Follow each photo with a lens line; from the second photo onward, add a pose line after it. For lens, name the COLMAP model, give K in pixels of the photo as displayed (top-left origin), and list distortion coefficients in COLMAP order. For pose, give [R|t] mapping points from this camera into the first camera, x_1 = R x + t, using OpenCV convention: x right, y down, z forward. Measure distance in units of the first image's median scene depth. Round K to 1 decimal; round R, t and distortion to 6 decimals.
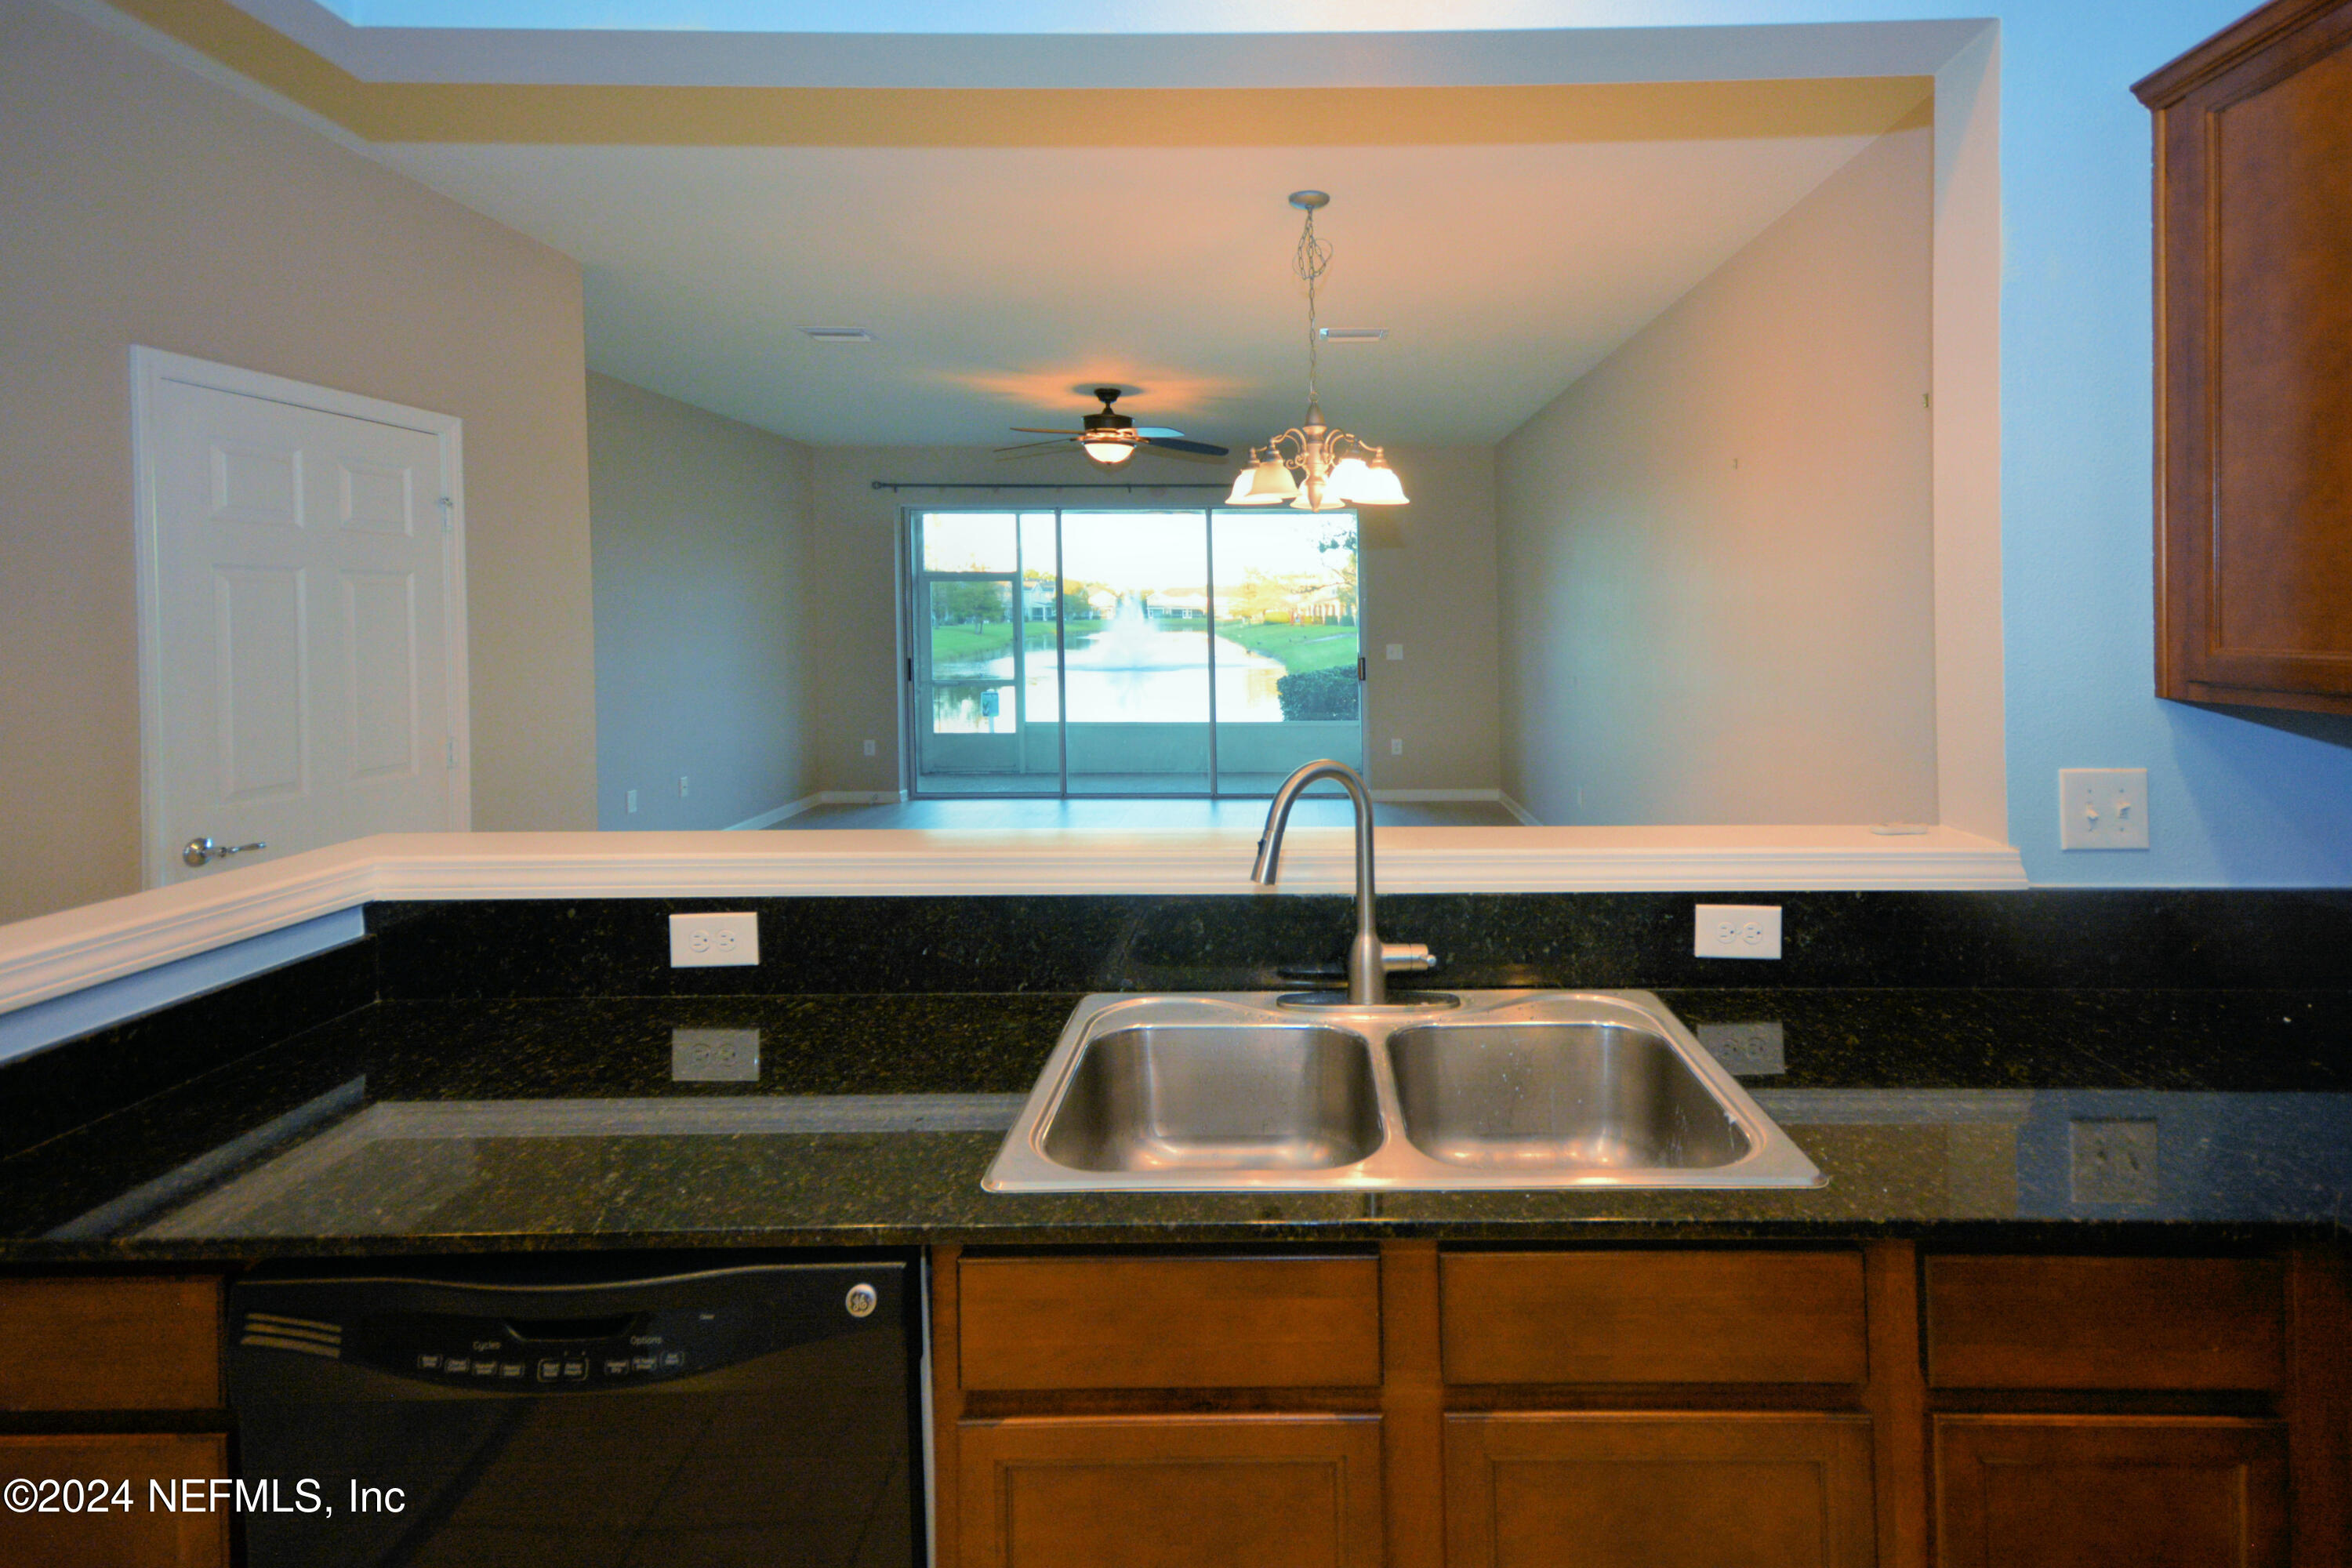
lens RADIAL K [[1120.6, 0, 1332.9], [0, 1120.6, 614.6], [0, 0, 1]] dist [0.038232, -0.007084]
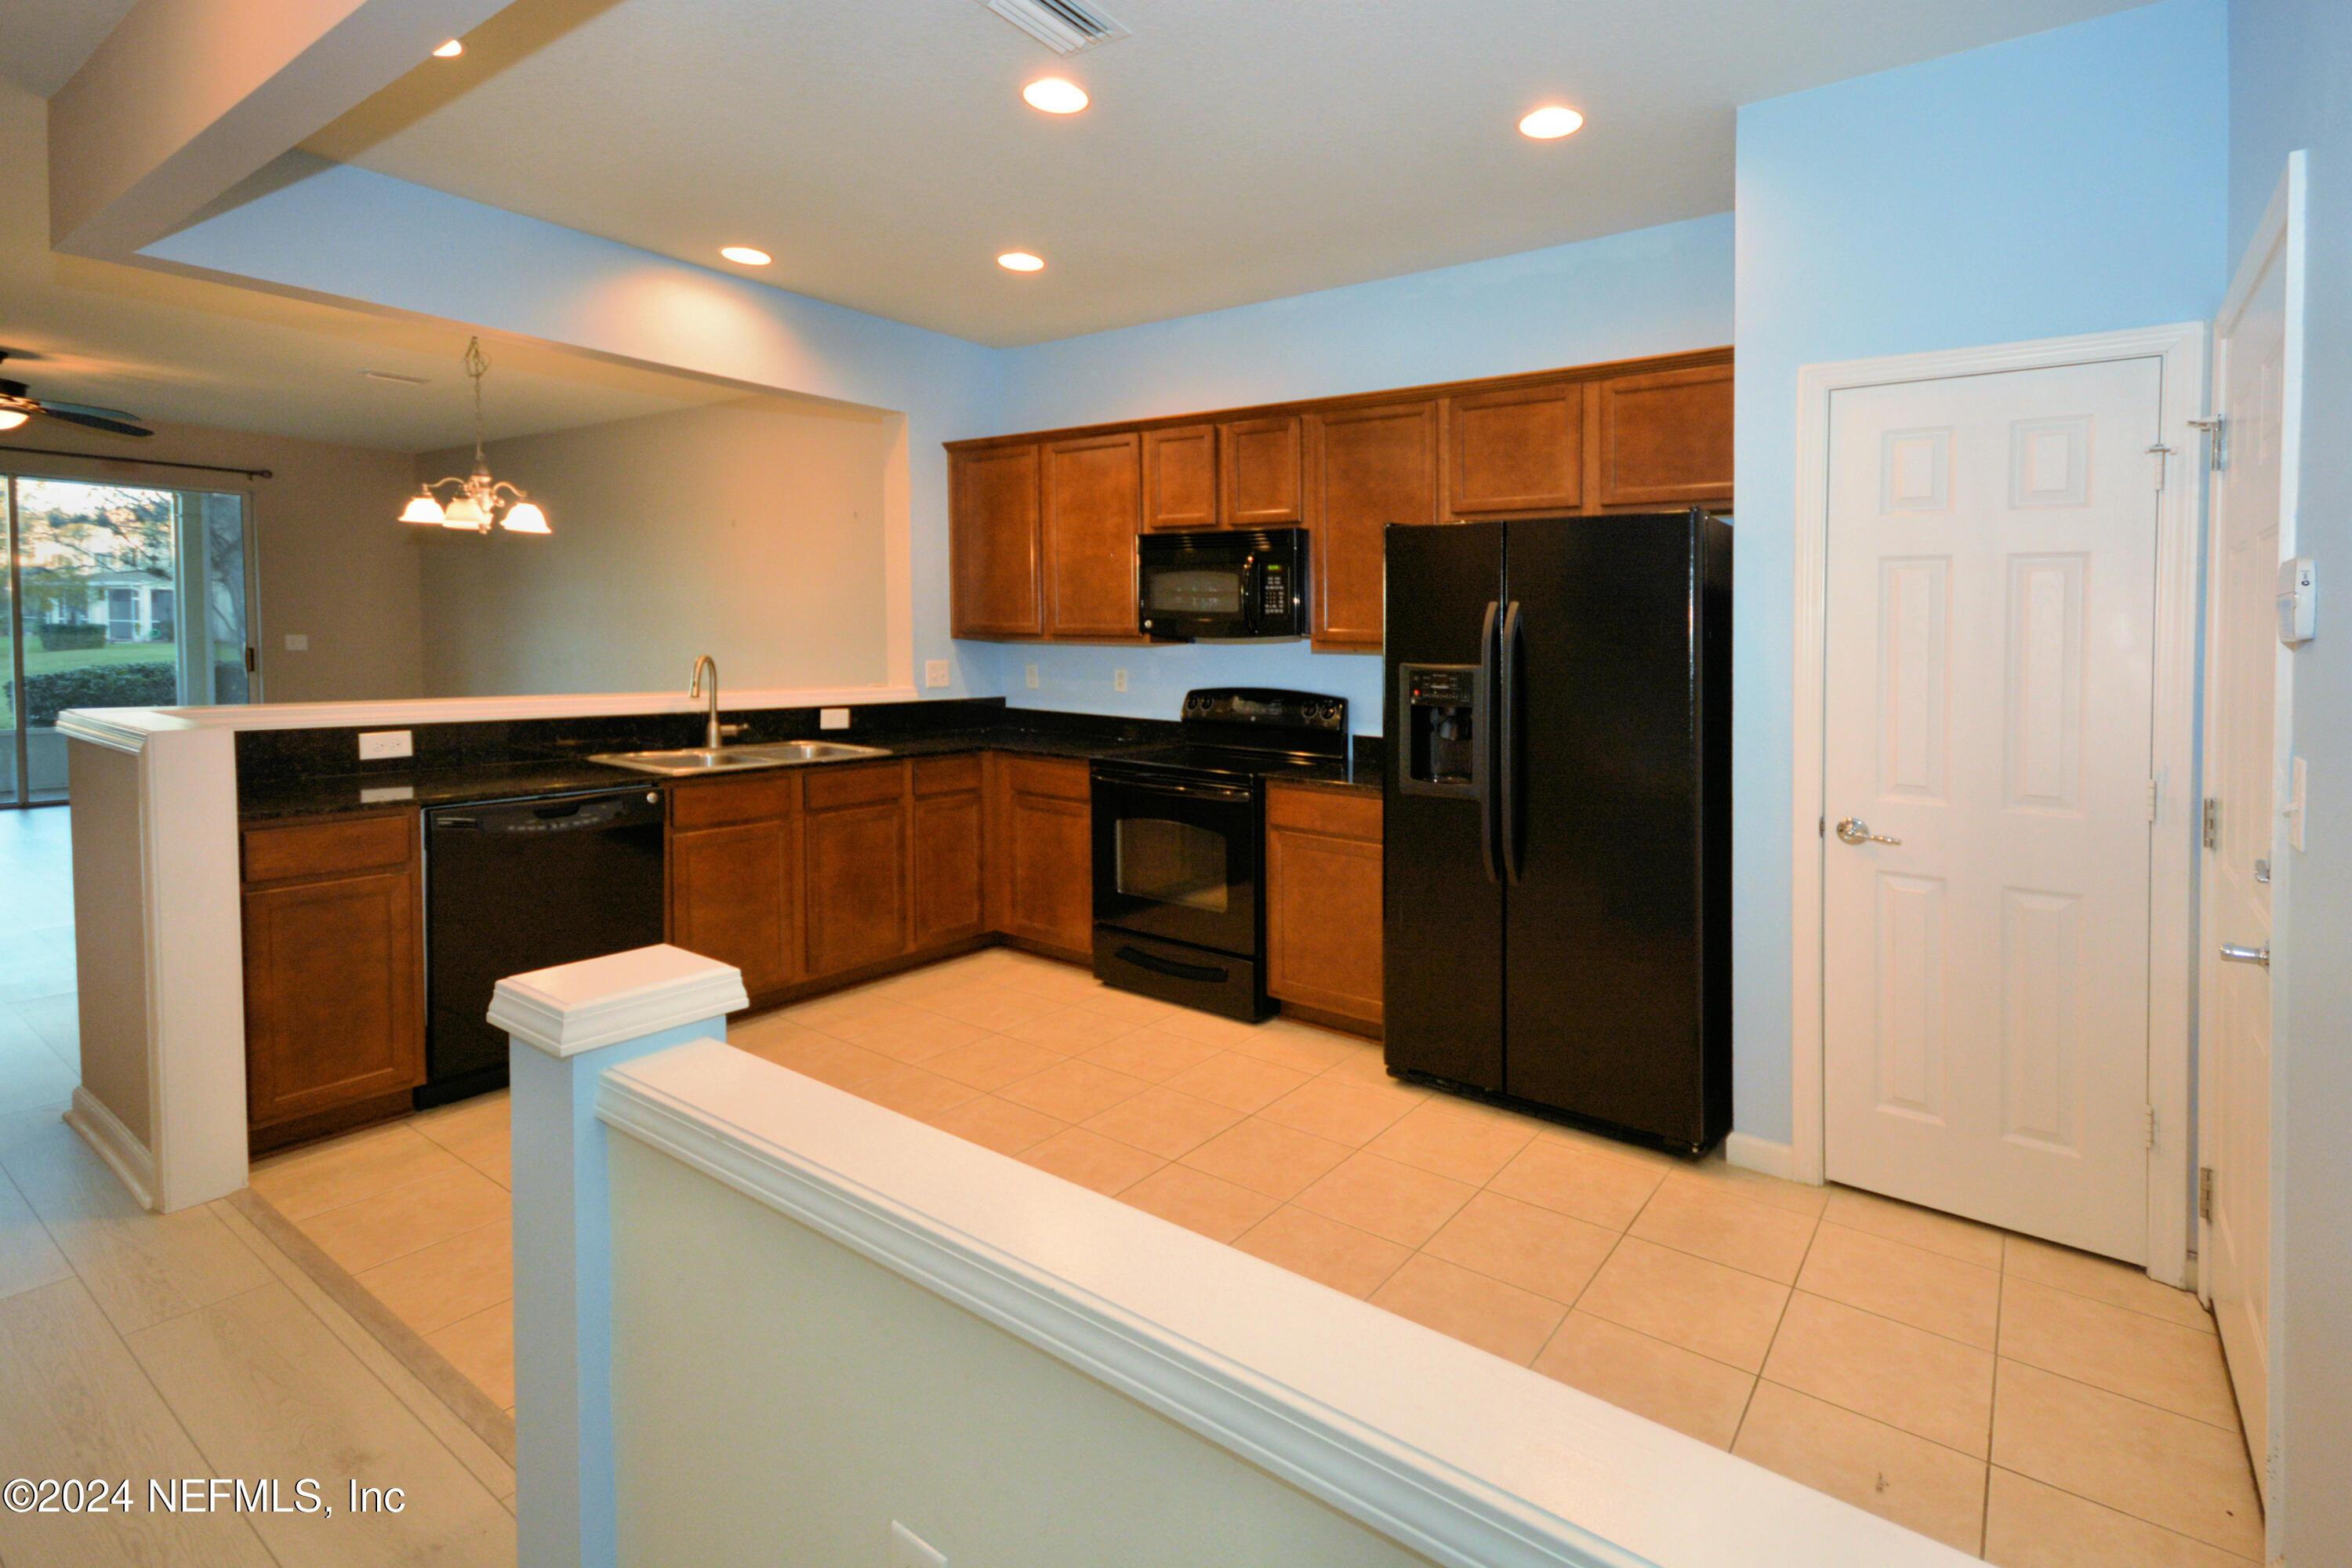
lens RADIAL K [[1049.0, 0, 1228.3], [0, 1049.0, 757.0], [0, 0, 1]] dist [0.017698, 0.000225]
pose [[0.600814, -0.074829, 0.795879, -1.158989], [-0.020053, 0.993885, 0.108584, 0.067159], [-0.799138, -0.081198, 0.595639, -1.375239]]
